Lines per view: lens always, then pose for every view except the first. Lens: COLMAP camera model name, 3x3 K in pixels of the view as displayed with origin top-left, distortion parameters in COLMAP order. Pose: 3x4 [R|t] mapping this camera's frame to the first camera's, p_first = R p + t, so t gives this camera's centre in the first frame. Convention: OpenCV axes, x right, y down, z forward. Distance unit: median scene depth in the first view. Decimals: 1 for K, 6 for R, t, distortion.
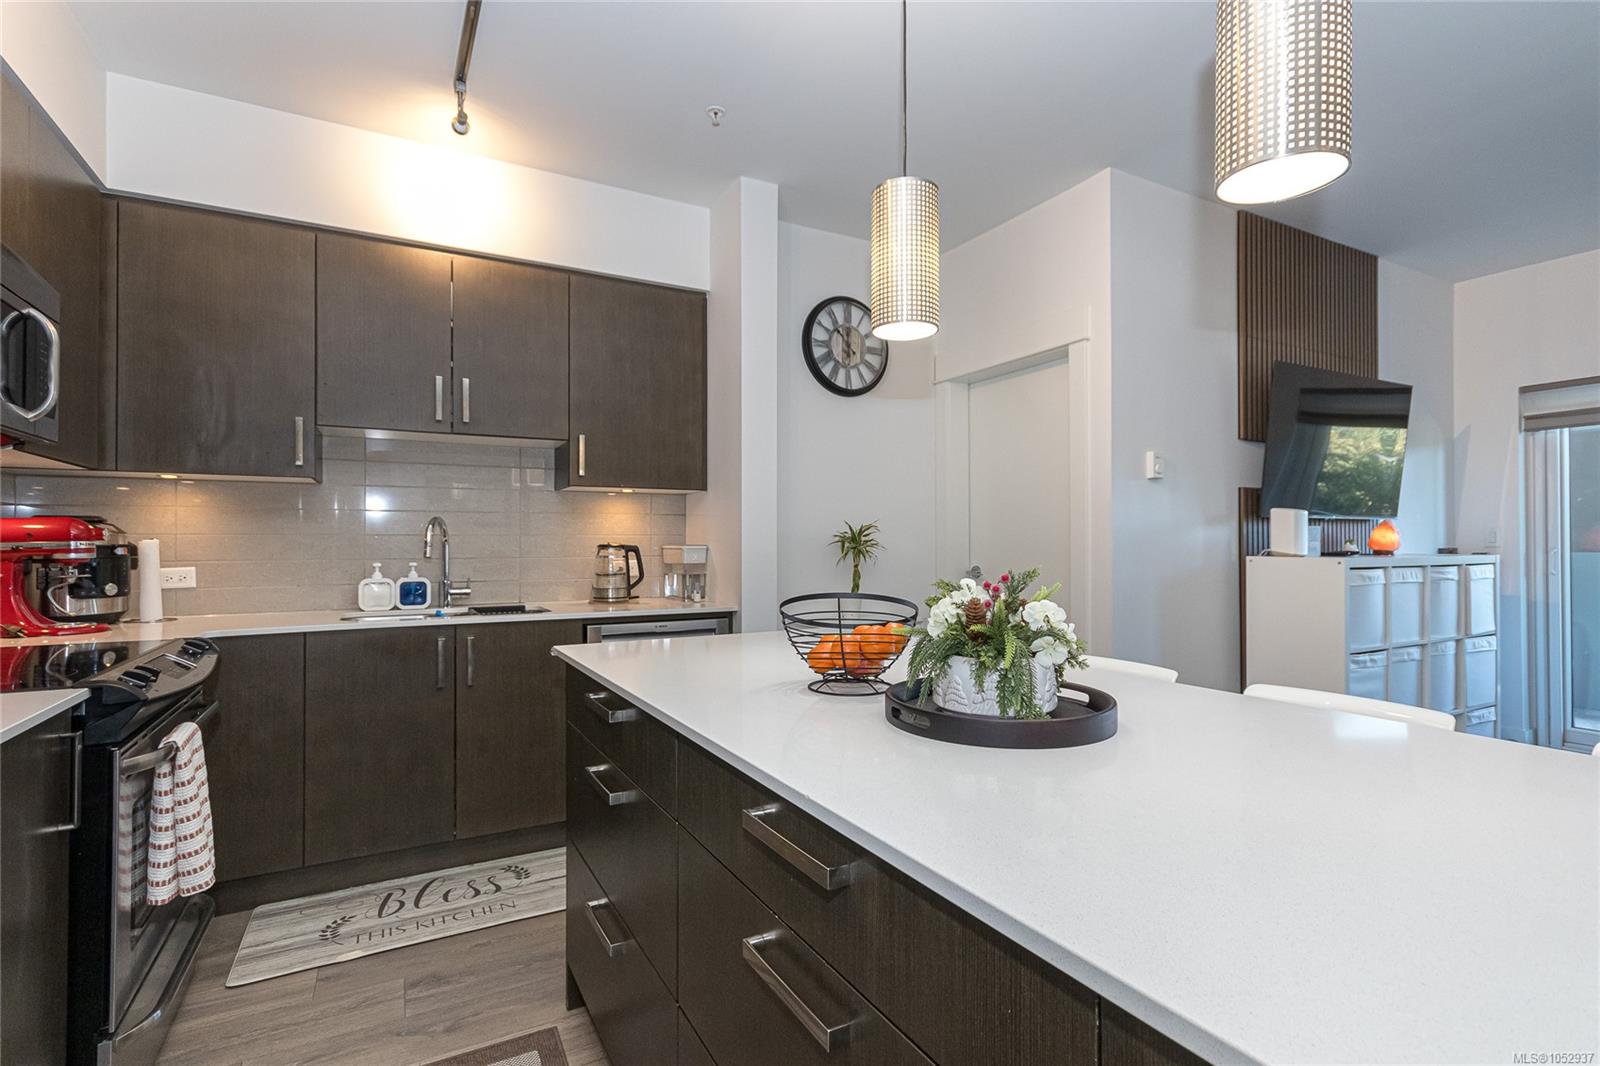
lens RADIAL K [[740.1, 0, 795.2], [0, 740.1, 540.6], [0, 0, 1]] dist [0.002608, 0.000368]
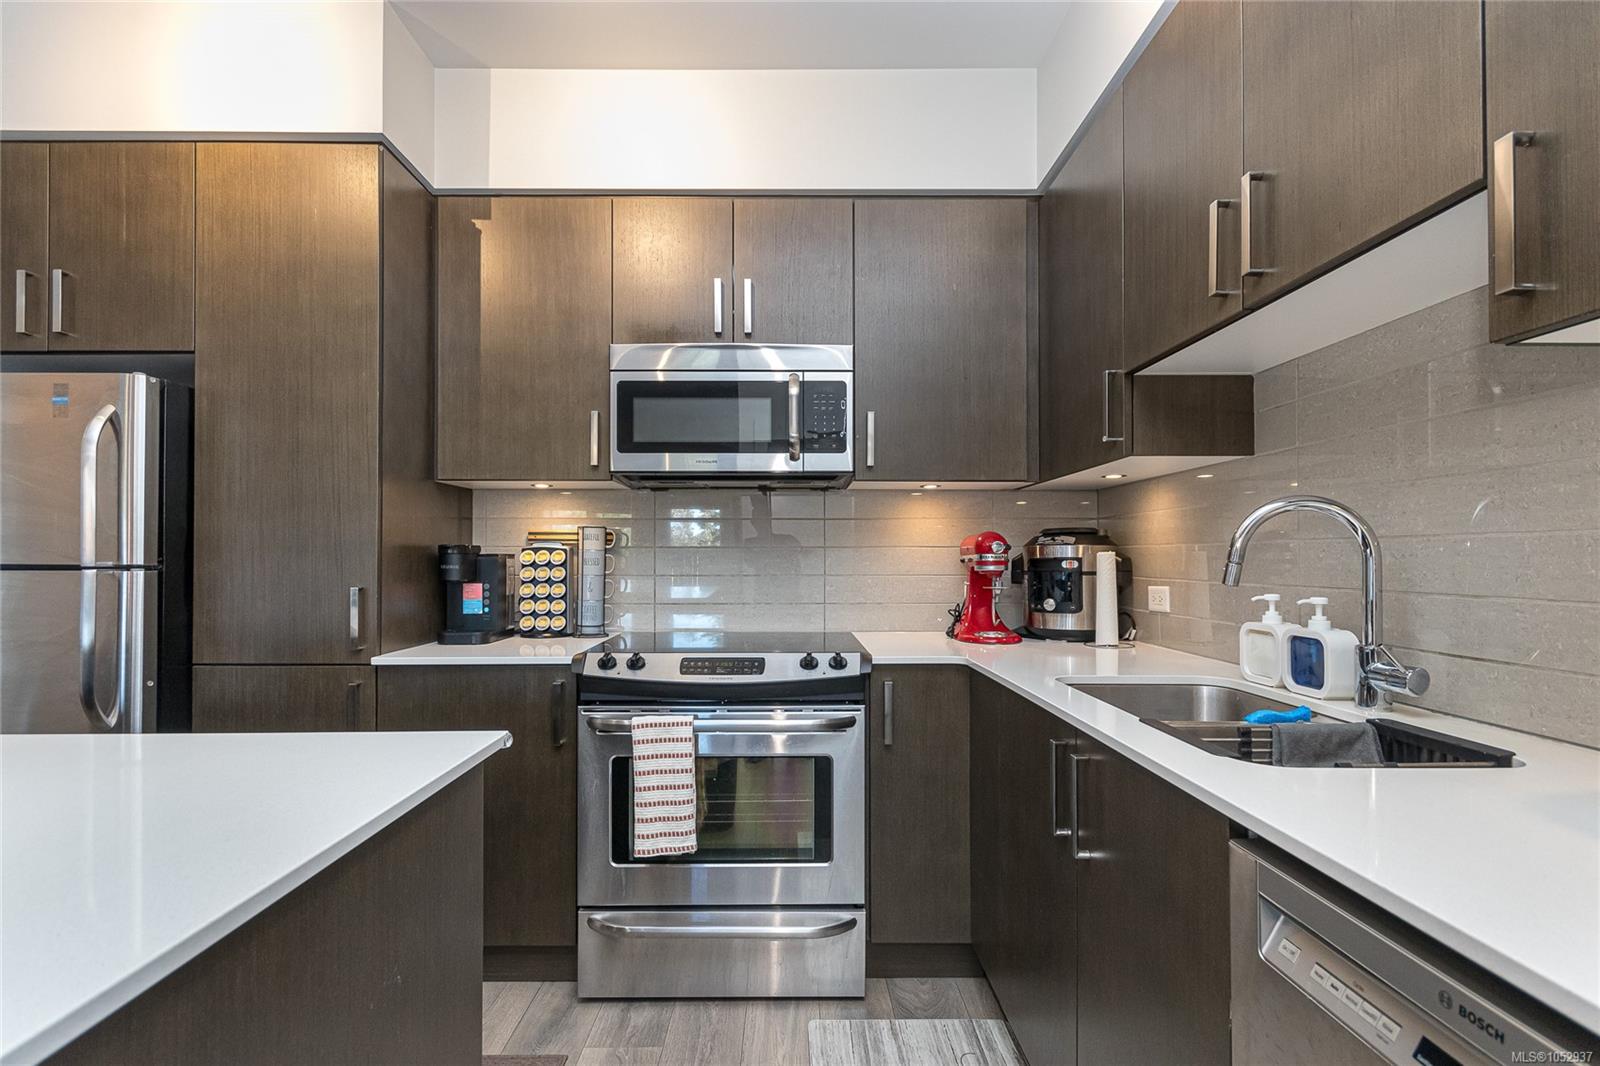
lens RADIAL K [[740.1, 0, 795.2], [0, 740.1, 540.6], [0, 0, 1]] dist [0.002608, 0.000368]
pose [[-0.458194, -0.015339, -0.888720, 0.075802], [0.006073, 0.999774, -0.020386, 0.000852], [0.888832, -0.014738, -0.457997, 1.082736]]
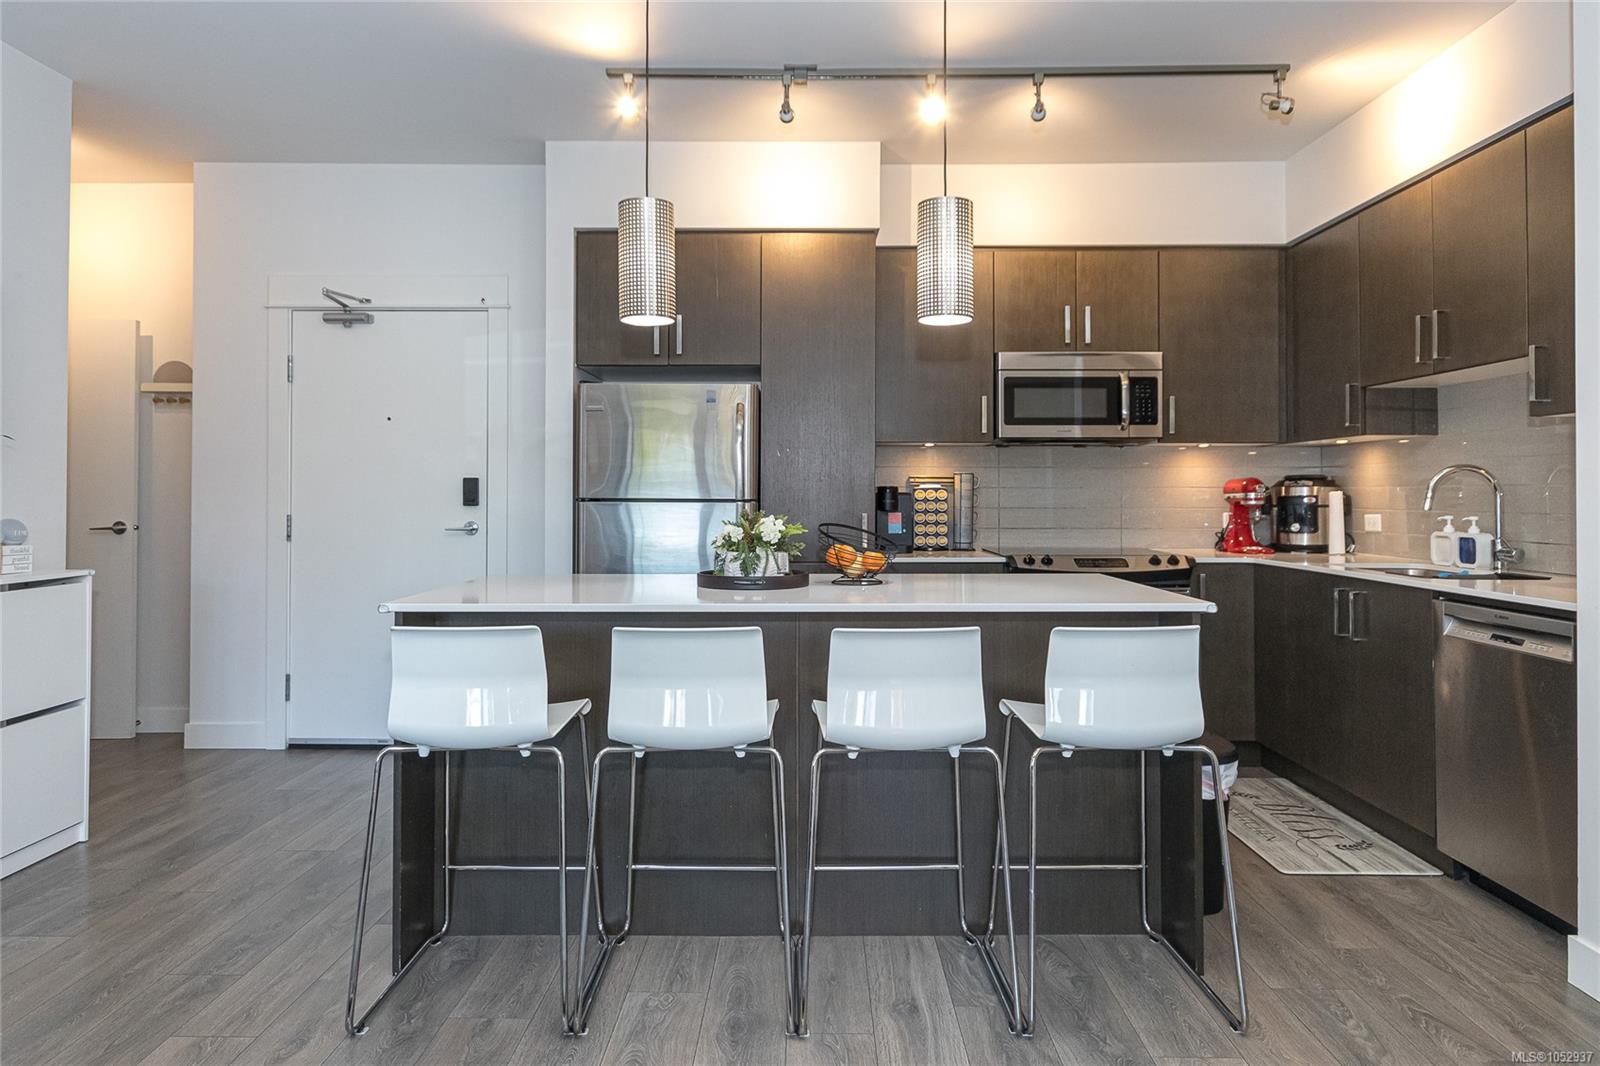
lens RADIAL K [[964.3, 0, 797.8], [0, 964.3, 473.7], [0, 0, 1]] dist [0.004745, -0.001254]
pose [[-0.481374, -0.015055, -0.876386, 1.065282], [0.005456, 0.999782, -0.020172, -0.003680], [0.876498, -0.014492, -0.481187, 0.996437]]
